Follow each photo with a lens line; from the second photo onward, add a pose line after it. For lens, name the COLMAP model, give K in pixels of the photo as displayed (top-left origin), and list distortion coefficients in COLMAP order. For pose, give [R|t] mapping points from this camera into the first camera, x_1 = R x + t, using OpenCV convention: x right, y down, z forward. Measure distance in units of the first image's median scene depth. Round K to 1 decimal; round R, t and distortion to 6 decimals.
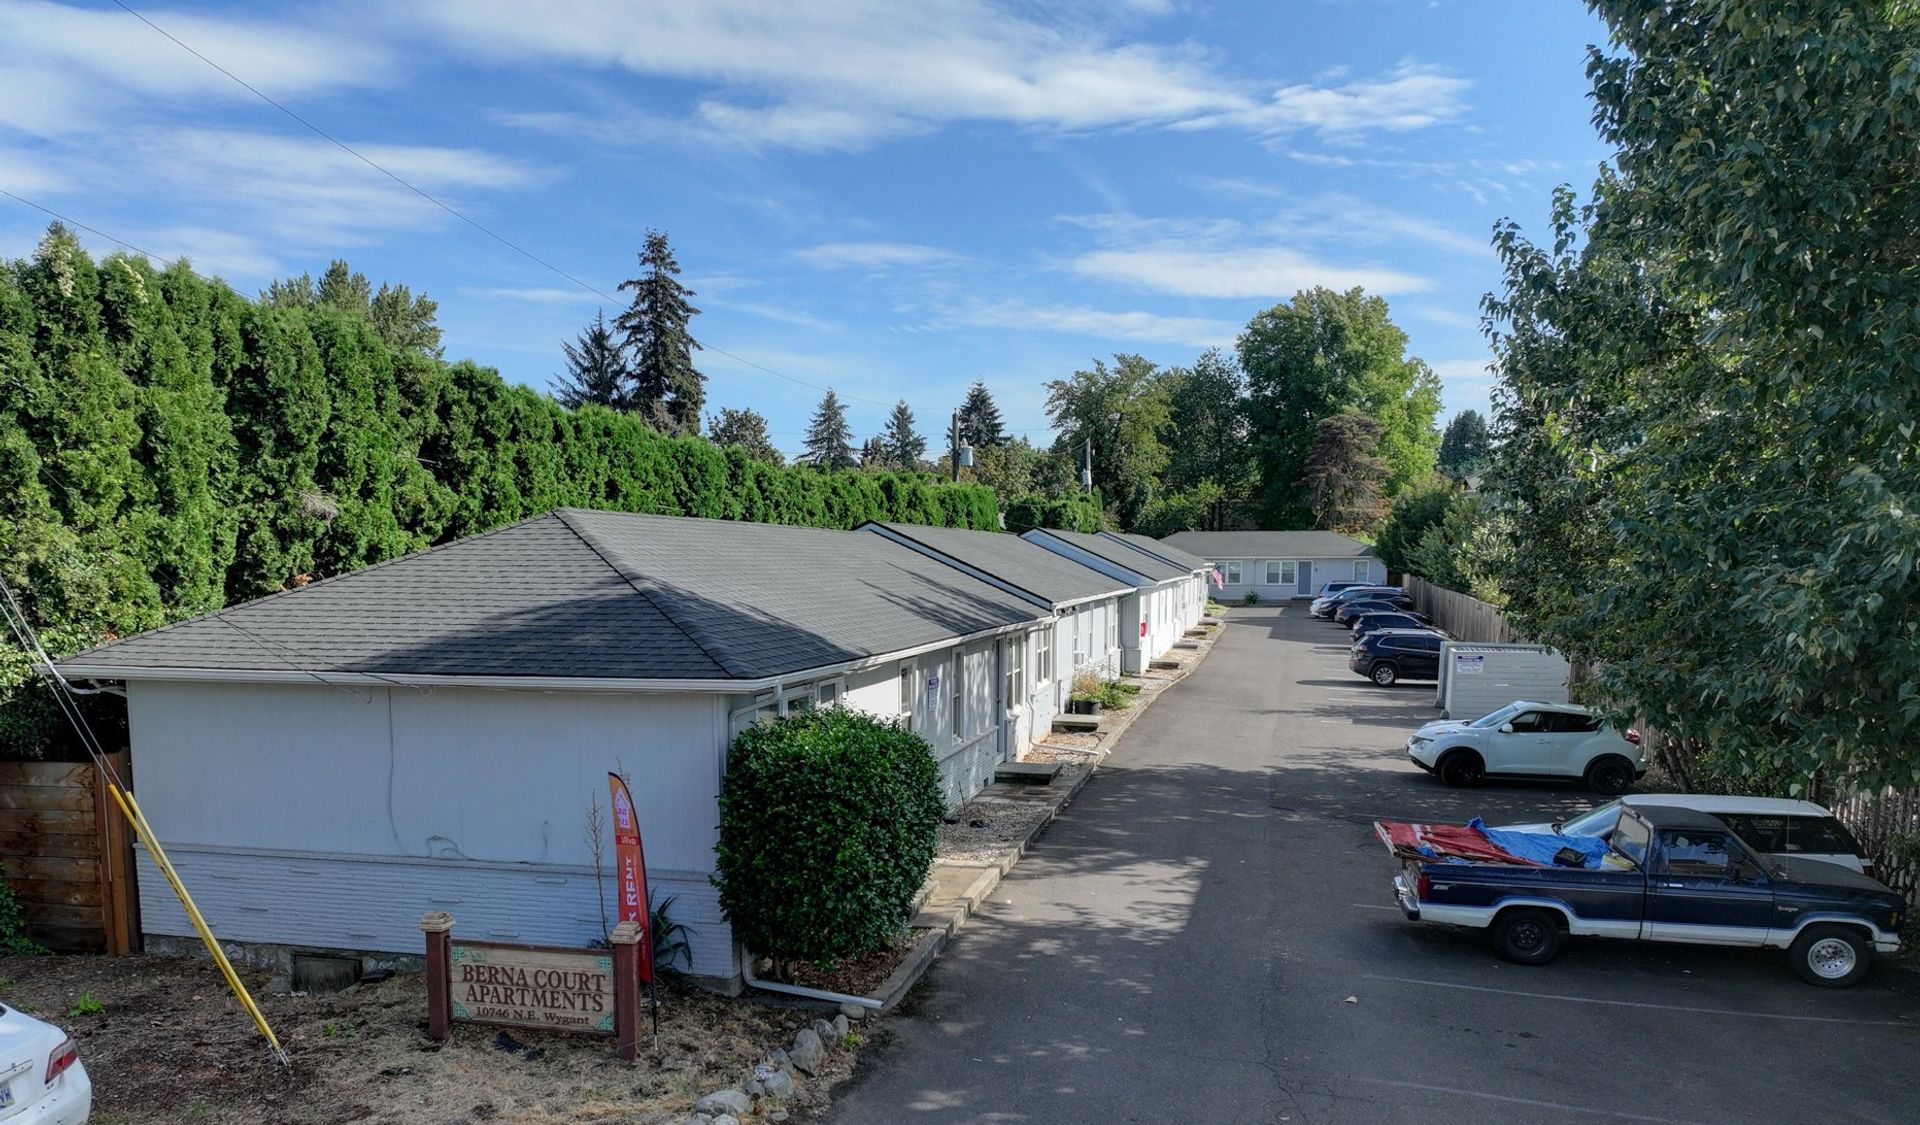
lens RADIAL K [[1450.3, 0, 896.9], [0, 1450.3, 760.8], [0, 0, 1]] dist [-0.004737, 0.016183]
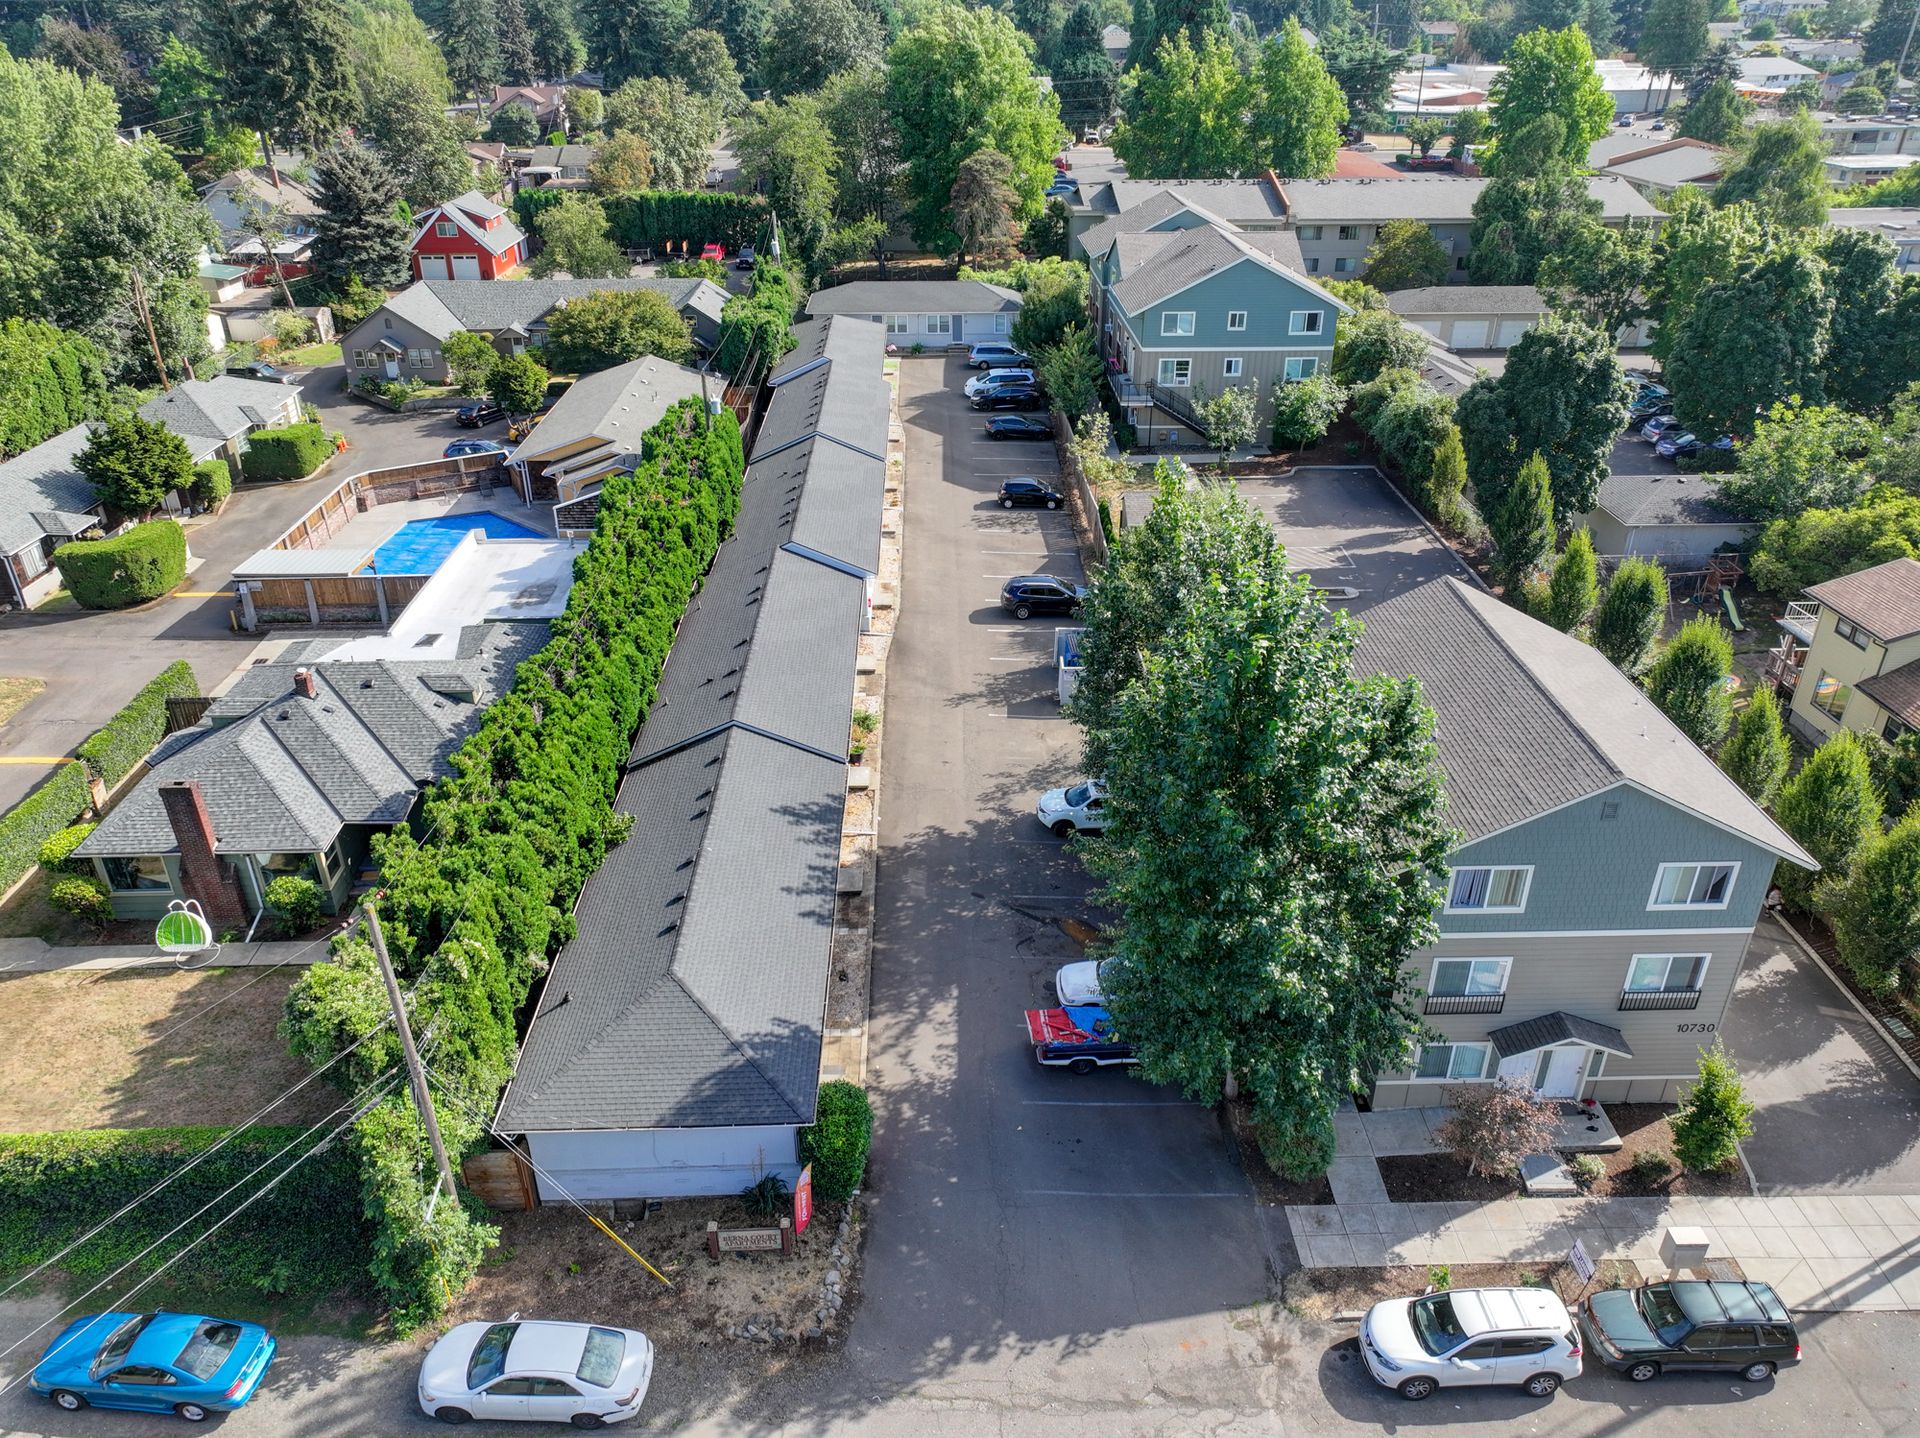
lens RADIAL K [[1350.2, 0, 969.0], [0, 1350.2, 706.5], [0, 0, 1]] dist [-0.000673, 0.009271]
pose [[0.957456, -0.134470, 0.255335, -0.210446], [0.038312, 0.936198, 0.349378, -0.973953], [-0.286025, -0.324732, 0.901520, -0.663340]]
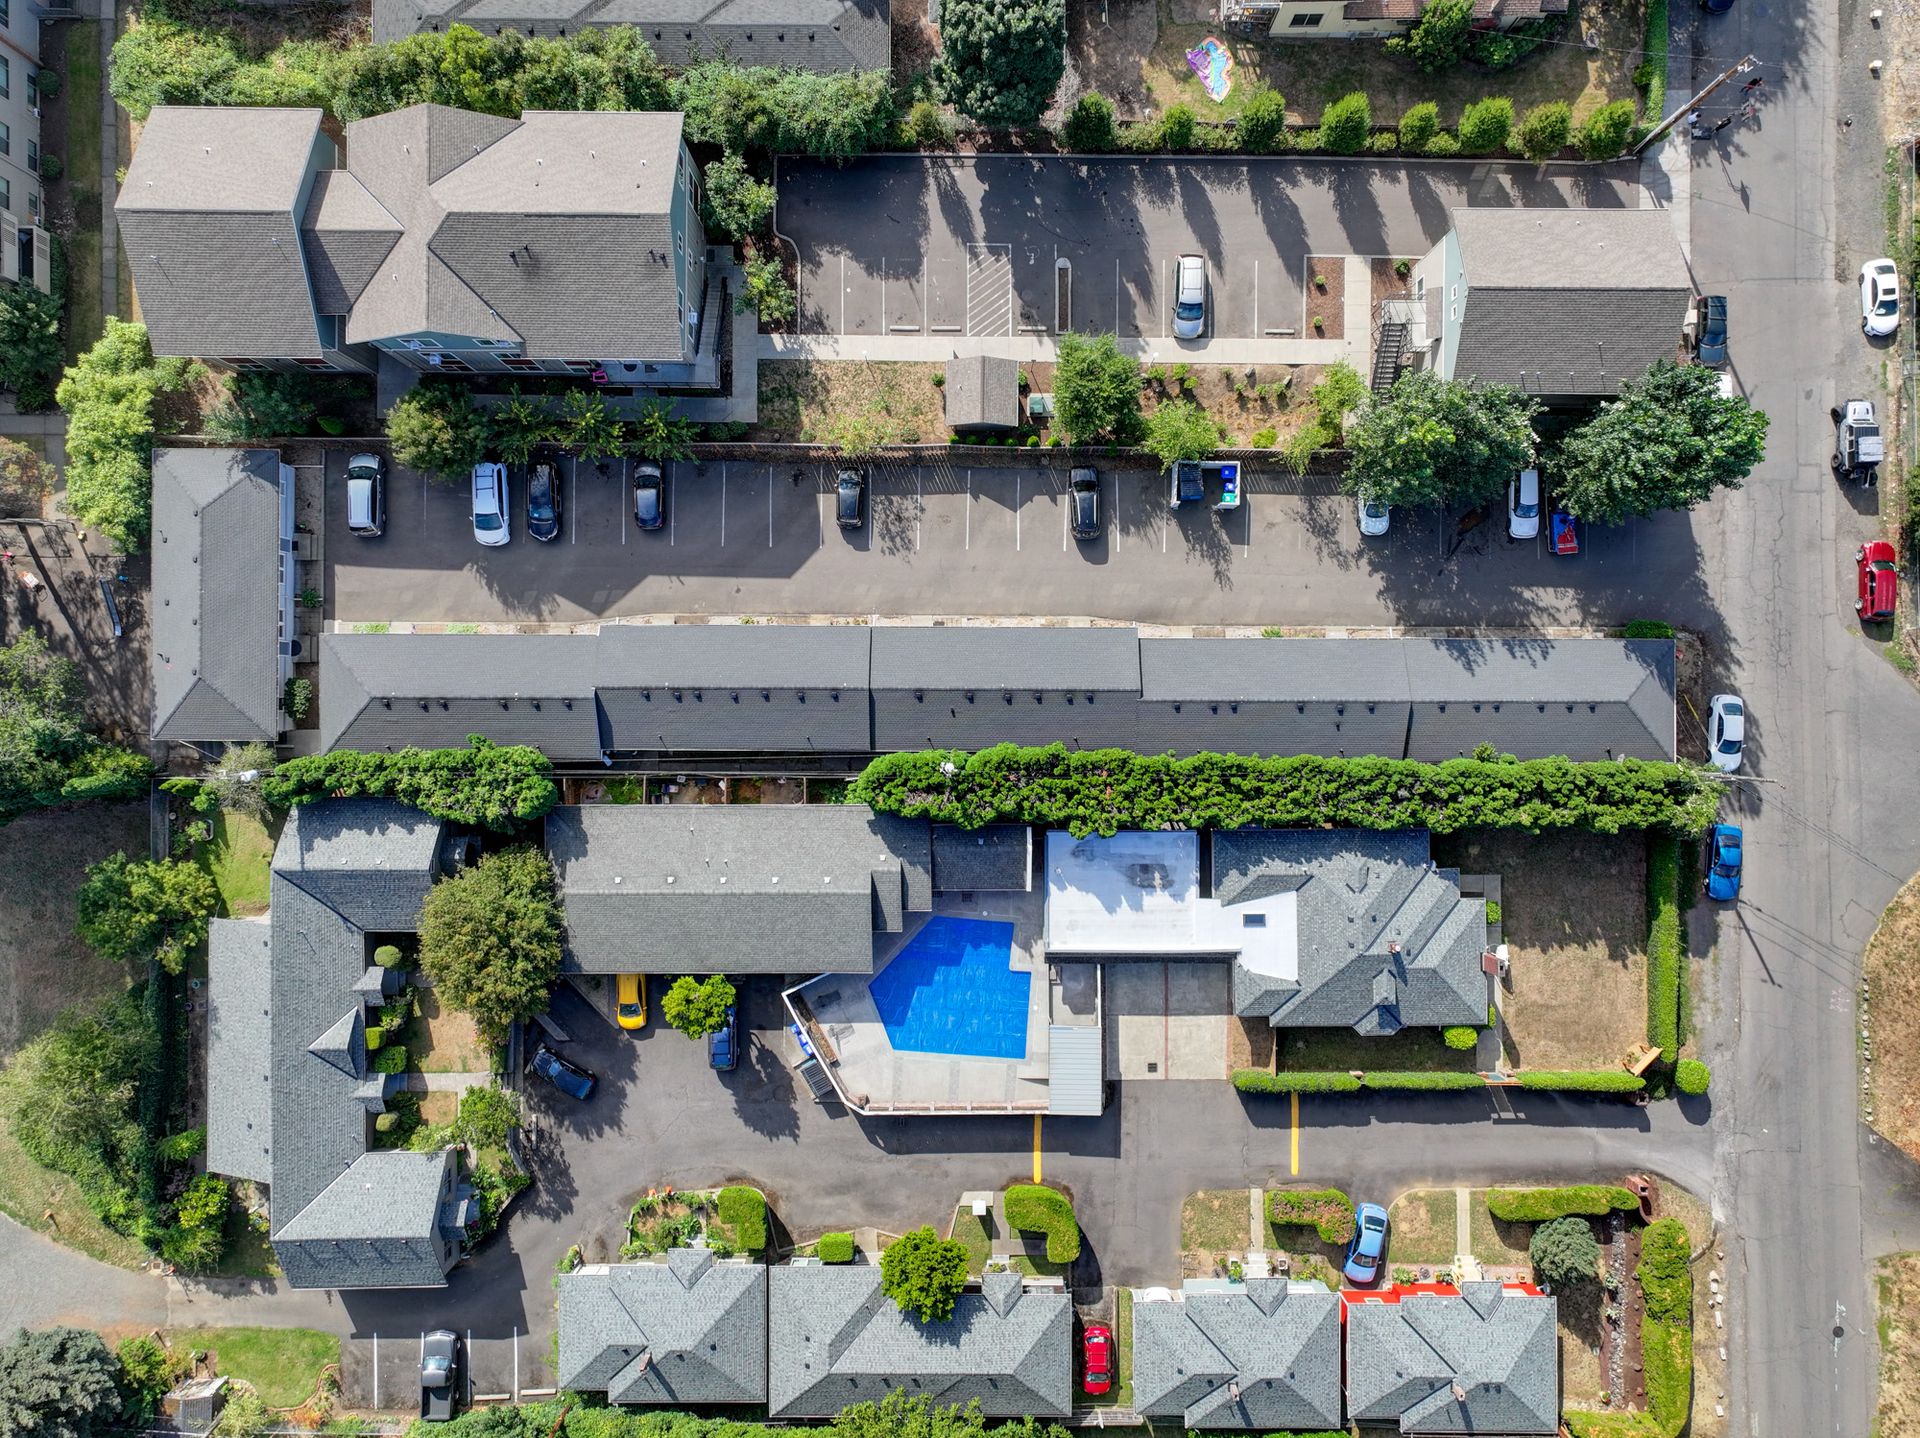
lens RADIAL K [[1350.2, 0, 955.3], [0, 1350.2, 722.2], [0, 0, 1]] dist [-0.000673, 0.009271]
pose [[-0.254610, -0.967036, 0.003813, 0.222617], [0.129605, -0.030215, 0.991105, -4.115108], [-0.958320, 0.252839, 0.133026, 2.086730]]
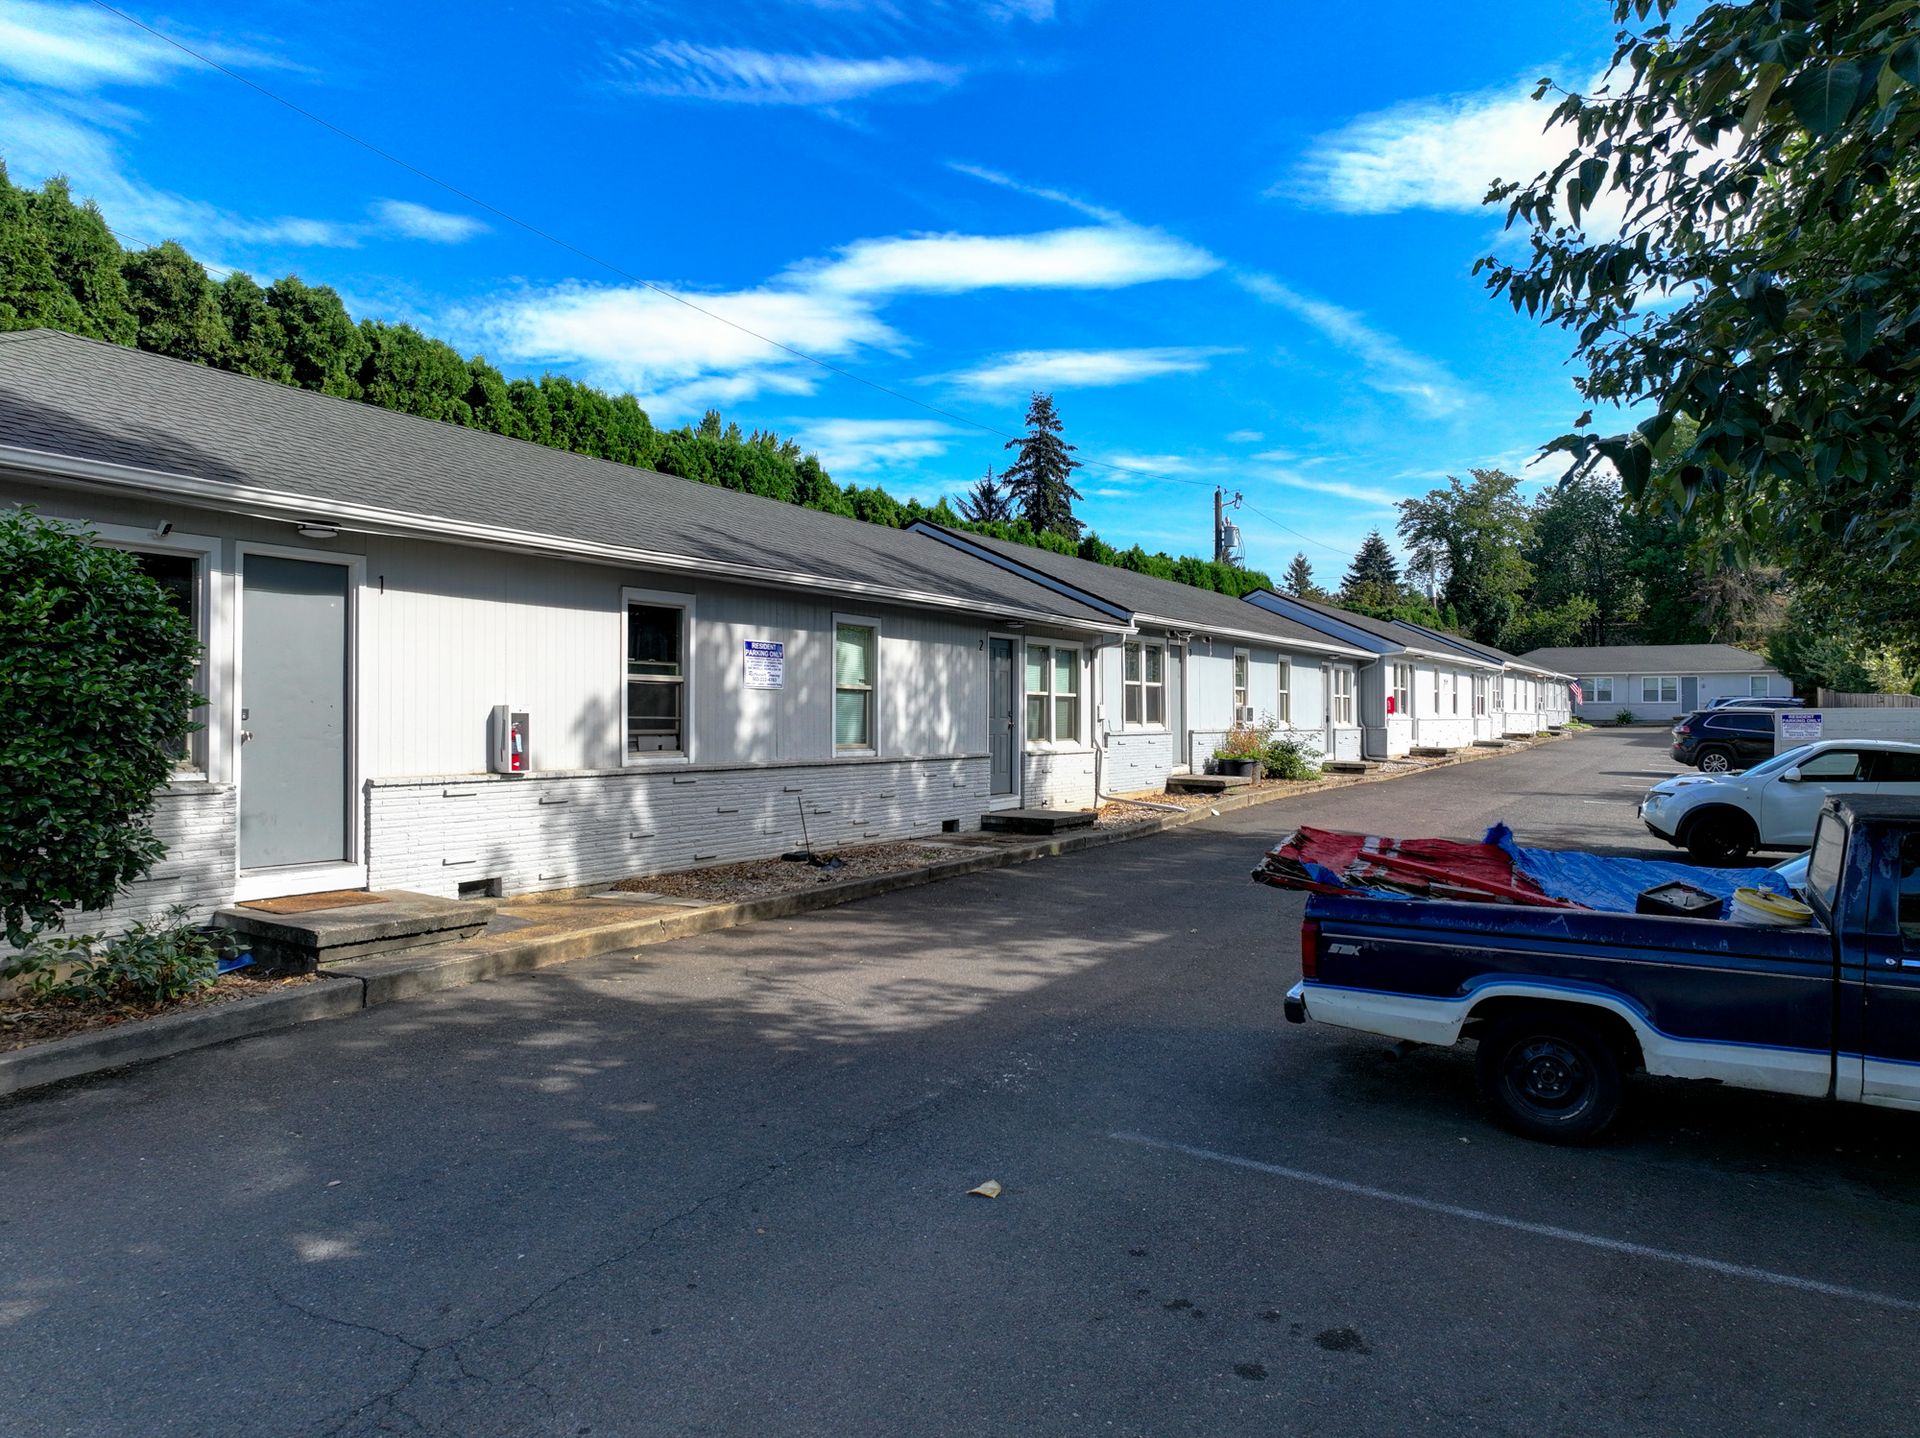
lens RADIAL K [[1350.2, 0, 966.5], [0, 1350.2, 705.6], [0, 0, 1]] dist [-0.000673, 0.009271]
pose [[0.967013, 0.001922, -0.254720, 0.271613], [-0.038763, 0.989436, -0.139693, 0.055630], [0.251761, 0.144958, 0.956872, 0.409778]]
